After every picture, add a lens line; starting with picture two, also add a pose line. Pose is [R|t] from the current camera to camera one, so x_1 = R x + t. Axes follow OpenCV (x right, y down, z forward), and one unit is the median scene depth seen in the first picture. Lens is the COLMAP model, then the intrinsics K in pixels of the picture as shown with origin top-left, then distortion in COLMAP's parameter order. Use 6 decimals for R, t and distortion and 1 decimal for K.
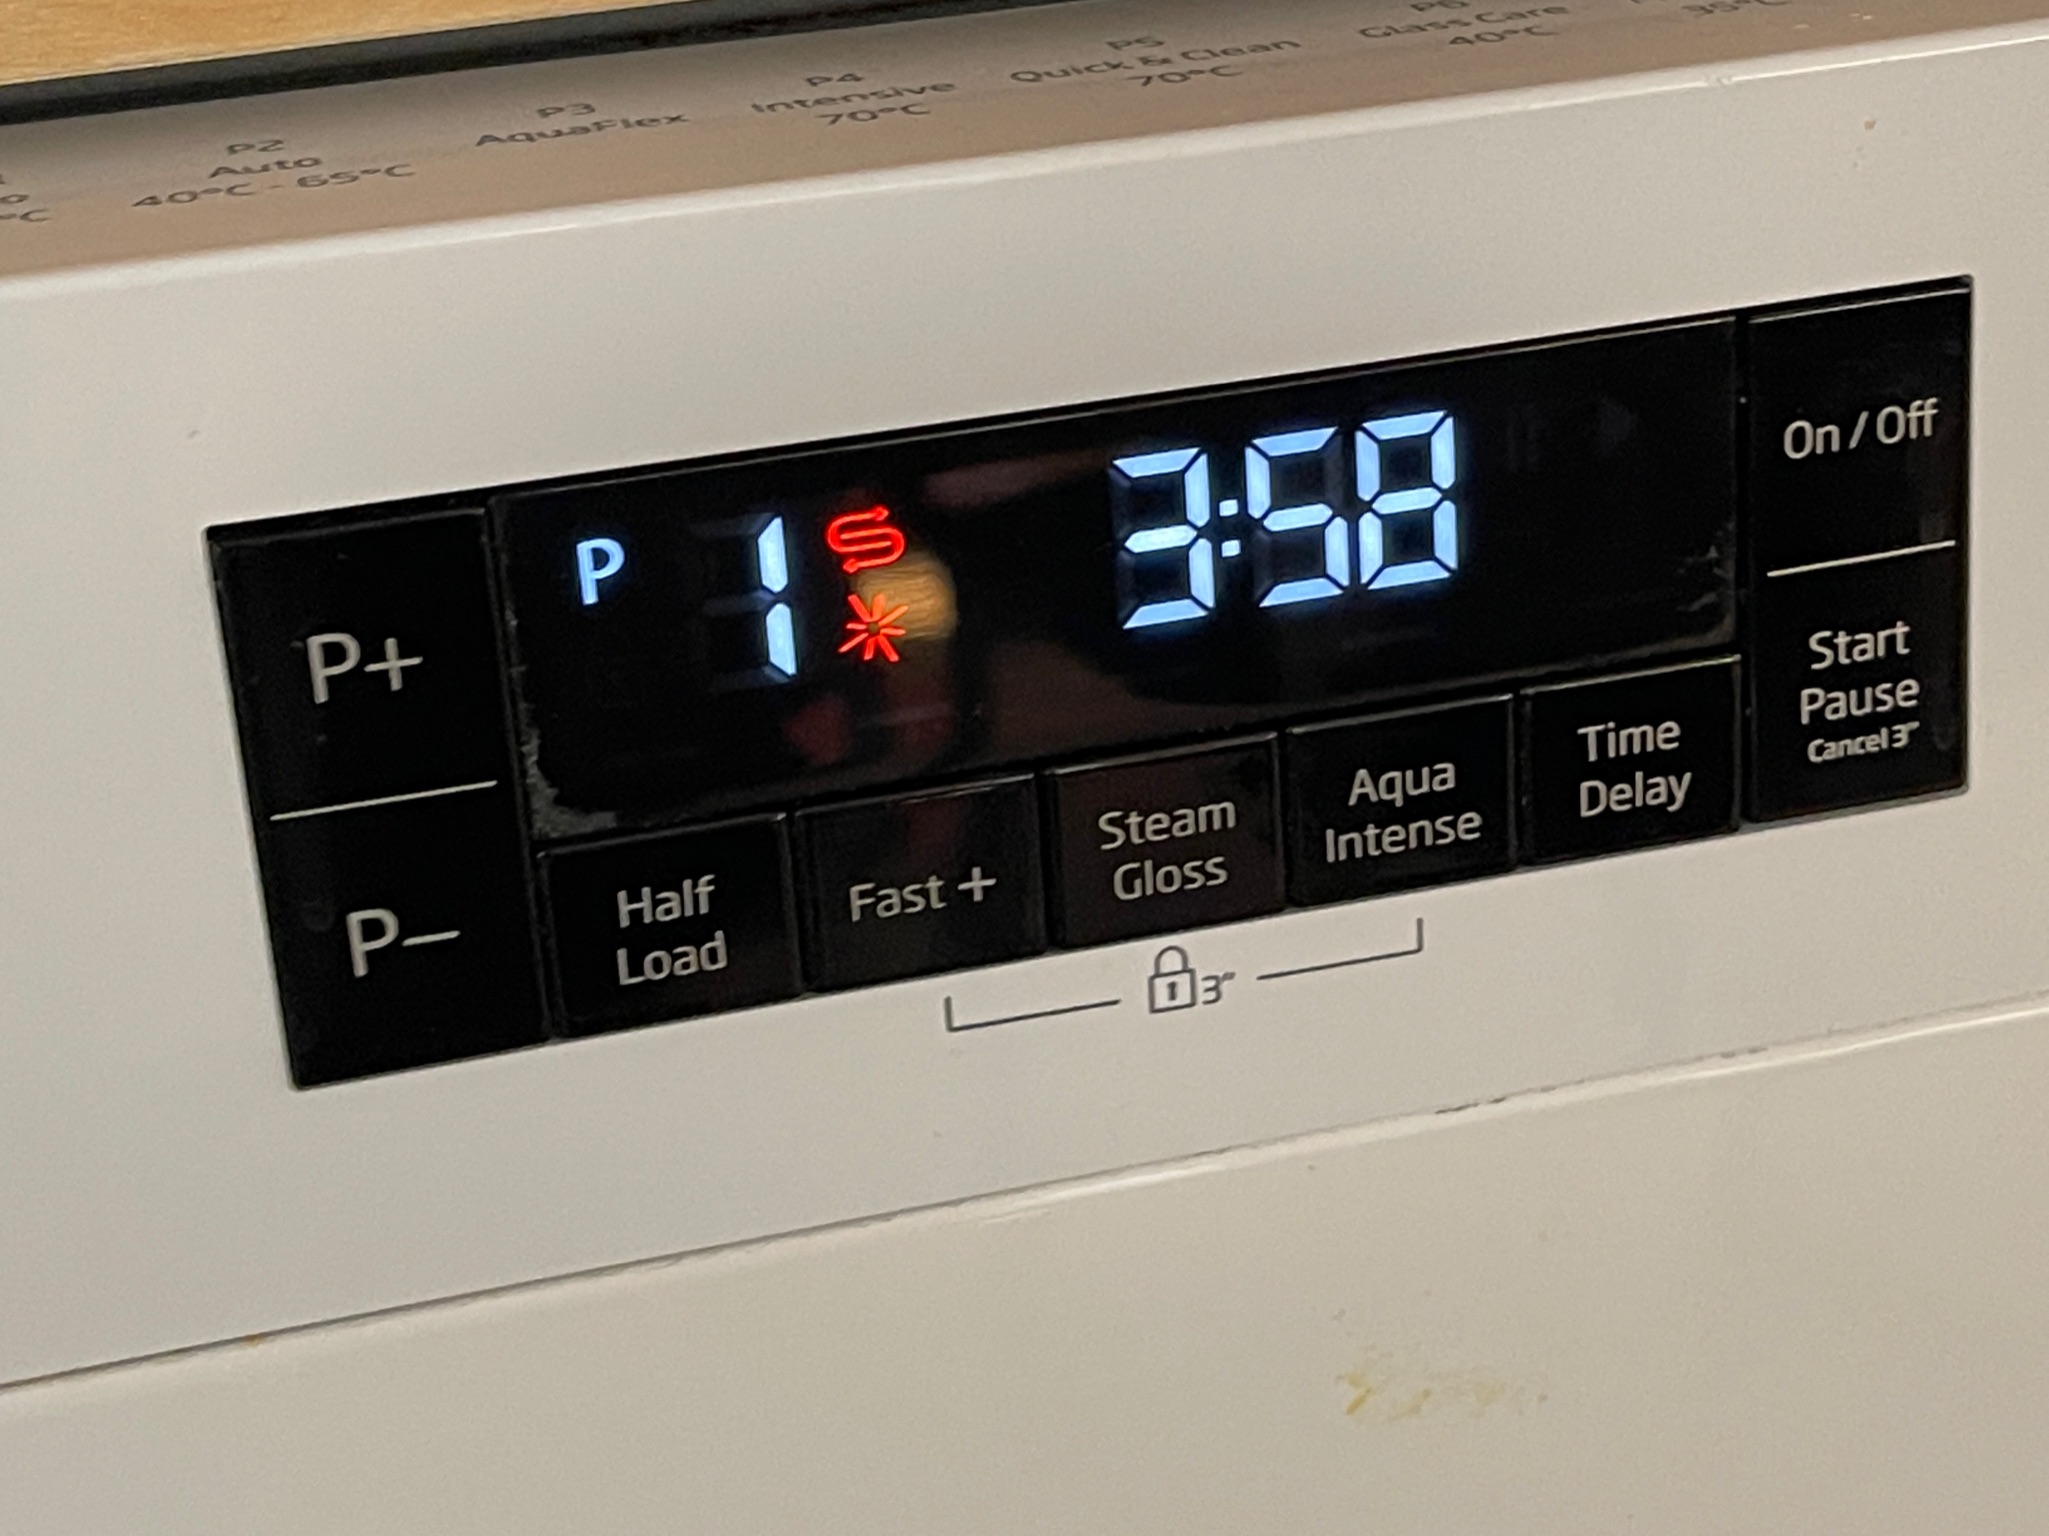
lens RADIAL K [[3819.0, 0, 1024.0], [0, 3819.0, 768.5], [0, 0, 1]] dist [0.007084, 0.000000]
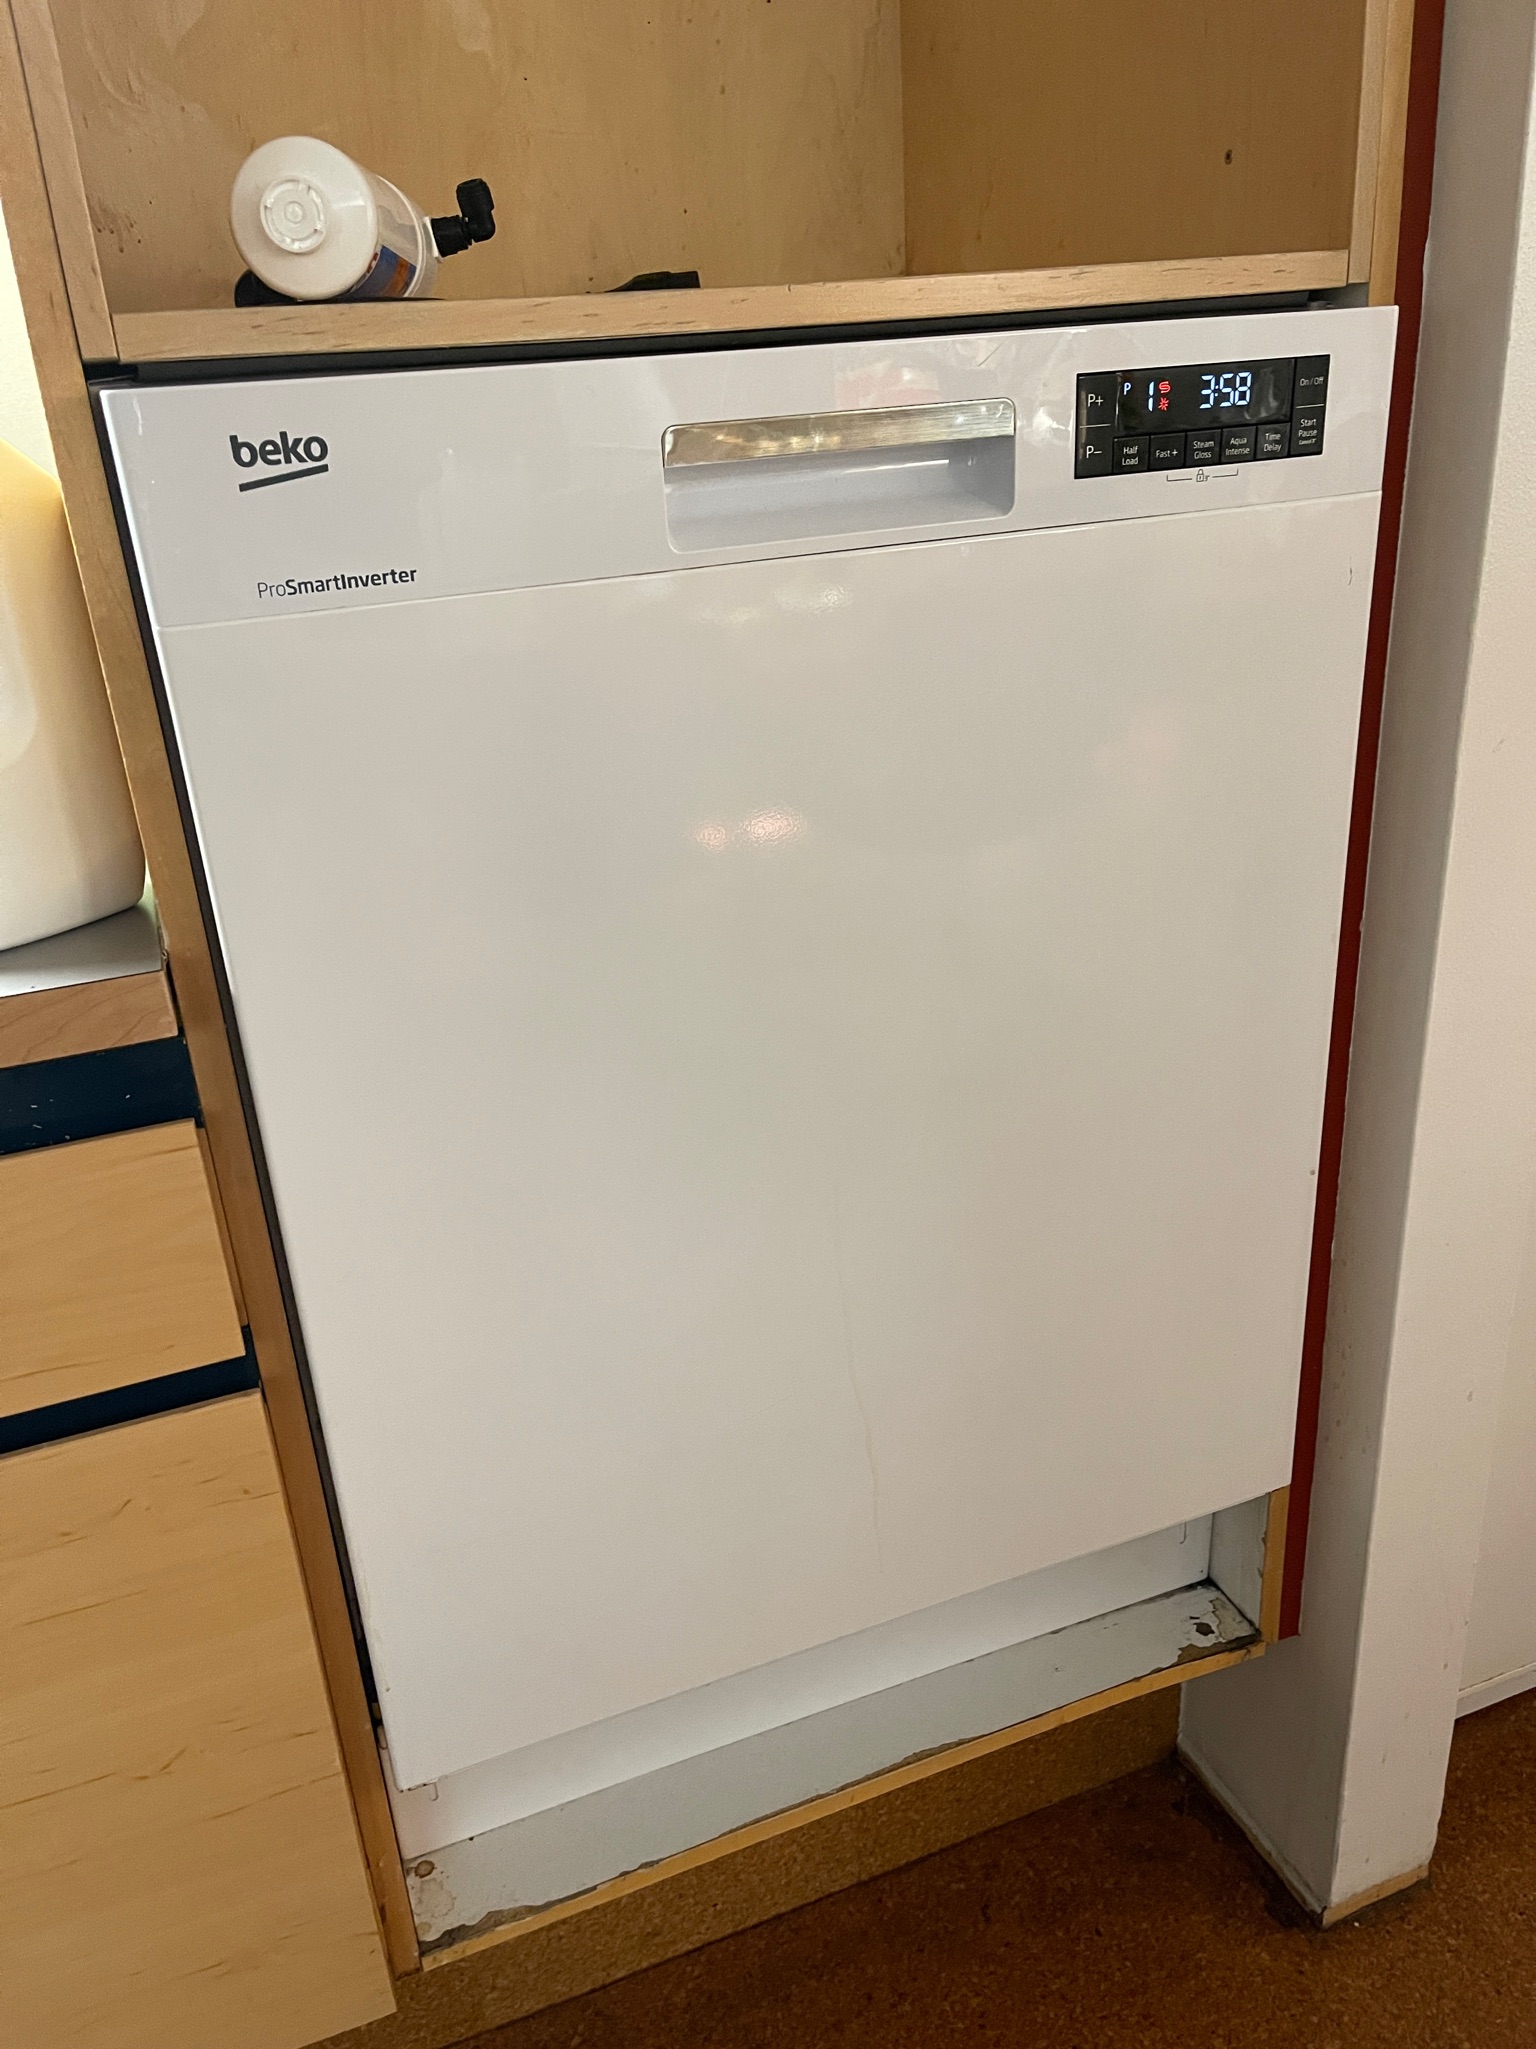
lens RADIAL K [[1549.5, 0, 771.9], [0, 1549.5, 1033.3], [0, 0, 1]] dist [0.031148, -0.025773]
pose [[0.993810, -0.031425, 0.106557, -0.933625], [0.027172, 0.998784, 0.041137, 0.825905], [-0.107720, -0.037987, 0.993455, -1.403942]]
